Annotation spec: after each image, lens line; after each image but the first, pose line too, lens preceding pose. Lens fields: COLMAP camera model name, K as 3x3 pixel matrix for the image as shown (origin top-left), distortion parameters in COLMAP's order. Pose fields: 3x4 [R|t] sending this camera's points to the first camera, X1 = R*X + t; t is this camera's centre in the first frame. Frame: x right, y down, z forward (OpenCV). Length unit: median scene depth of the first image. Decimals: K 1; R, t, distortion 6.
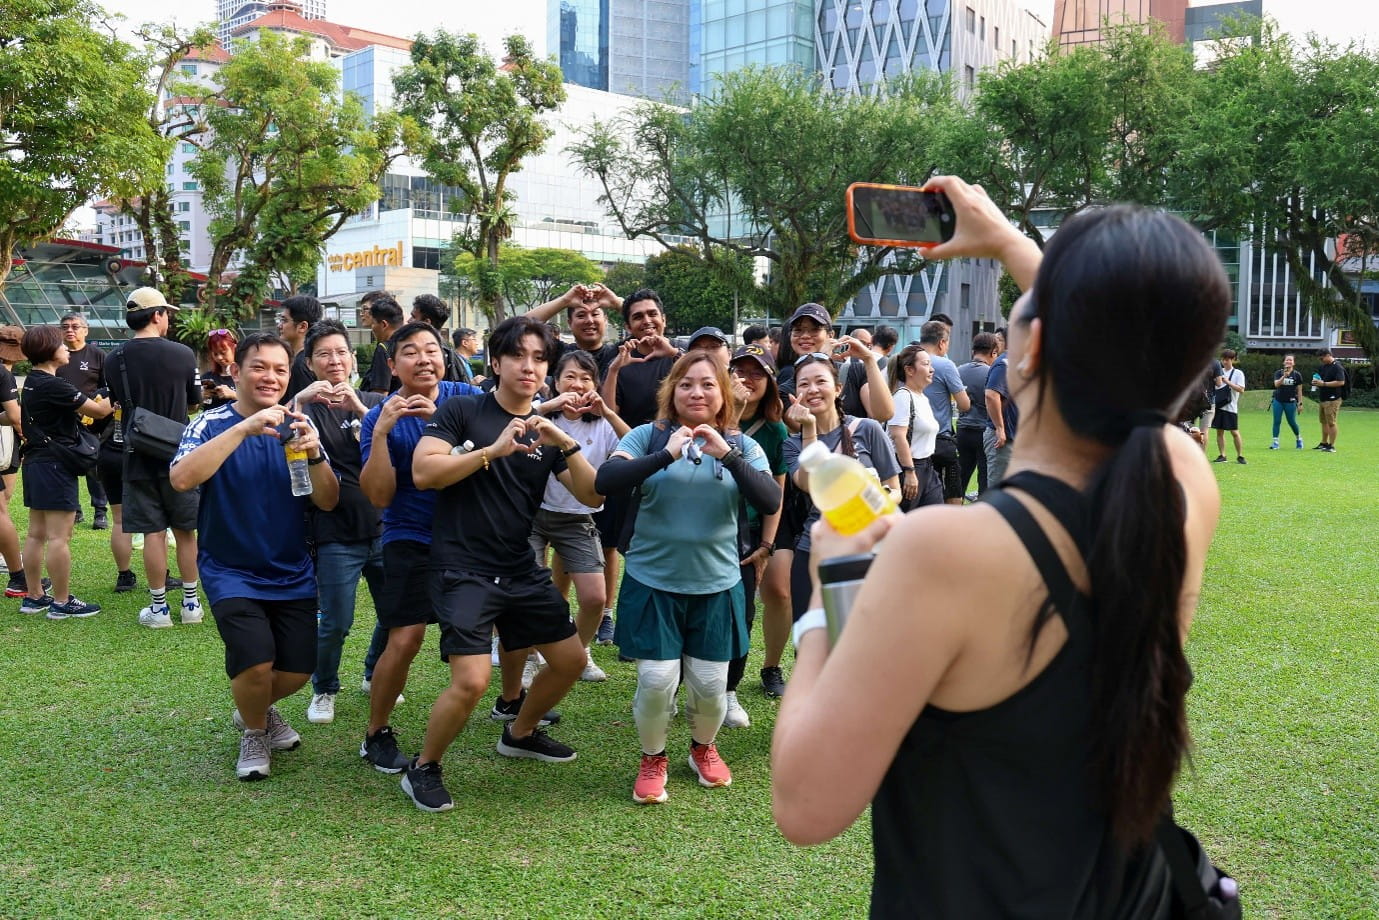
lens RADIAL K [[1223.9, 0, 689.5], [0, 1223.9, 460.0], [0, 0, 1]] dist [-0.057773, 0.006159]
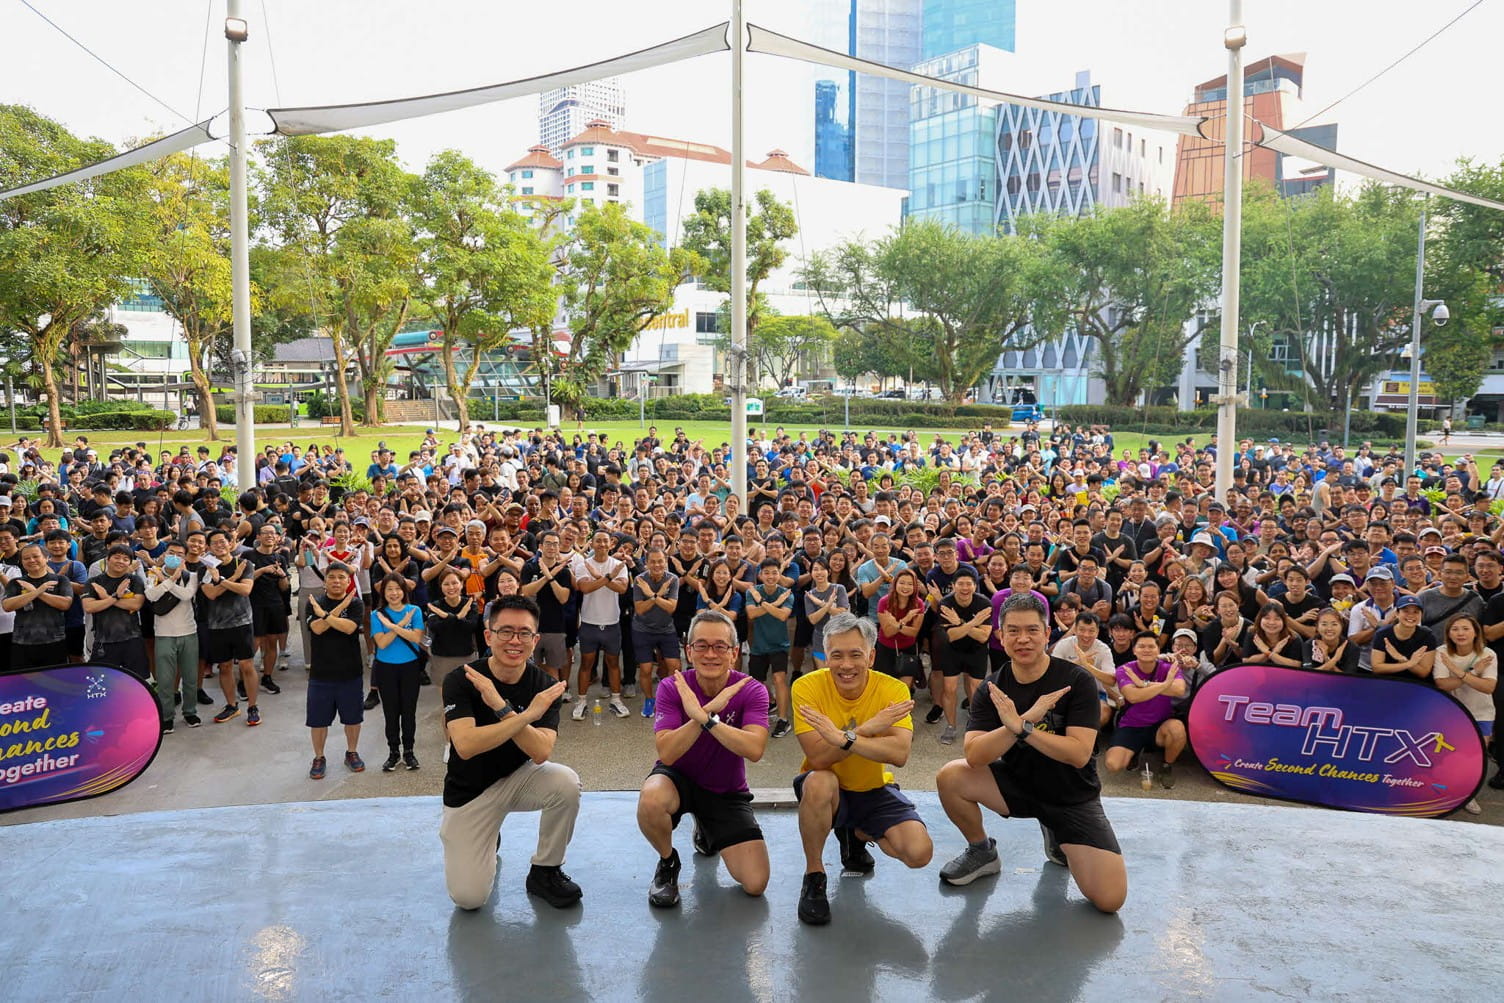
lens RADIAL K [[1334.8, 0, 752.0], [0, 1334.8, 501.5], [0, 0, 1]] dist [-0.057773, 0.006159]
pose [[0.983842, 0.011239, -0.178684, 0.142461], [-0.008686, 0.999849, 0.015064, 0.009486], [0.178826, -0.013268, 0.983791, -0.632793]]
